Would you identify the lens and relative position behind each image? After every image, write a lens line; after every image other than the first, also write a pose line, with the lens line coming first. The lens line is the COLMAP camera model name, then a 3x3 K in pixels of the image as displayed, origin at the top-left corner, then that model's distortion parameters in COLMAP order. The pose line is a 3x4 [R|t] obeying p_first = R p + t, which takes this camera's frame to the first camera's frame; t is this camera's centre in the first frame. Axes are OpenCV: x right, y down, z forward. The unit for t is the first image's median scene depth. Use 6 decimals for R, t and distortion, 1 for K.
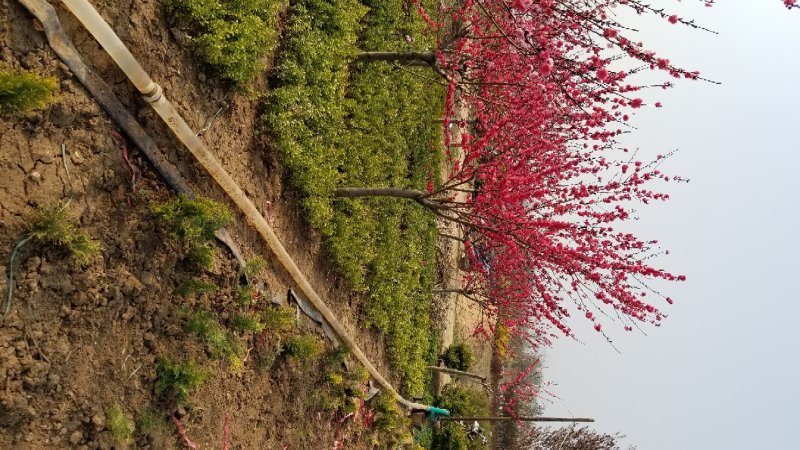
lens RADIAL K [[624.1, 0, 400.0], [0, 624.1, 225.0], [0, 0, 1]] dist [0.081950, -0.165330]
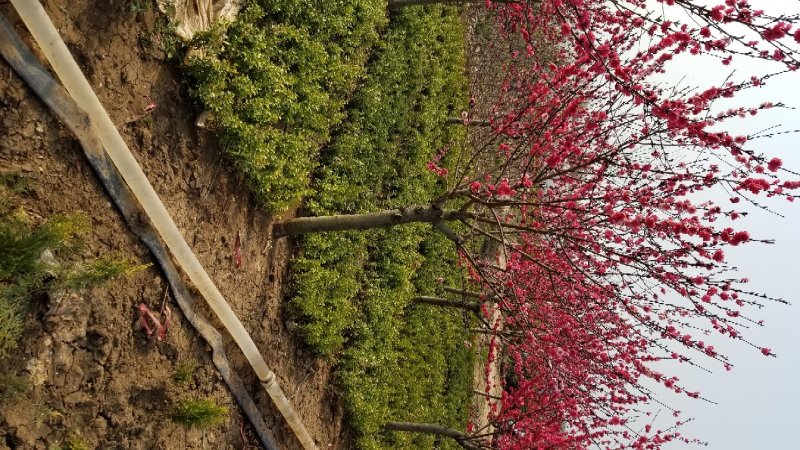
lens RADIAL K [[624.1, 0, 400.0], [0, 624.1, 225.0], [0, 0, 1]] dist [0.081950, -0.165330]
pose [[0.995005, 0.079437, -0.060450, -0.061290], [-0.092664, 0.960214, -0.263442, -0.182956], [0.037118, 0.267728, 0.962779, -0.305430]]
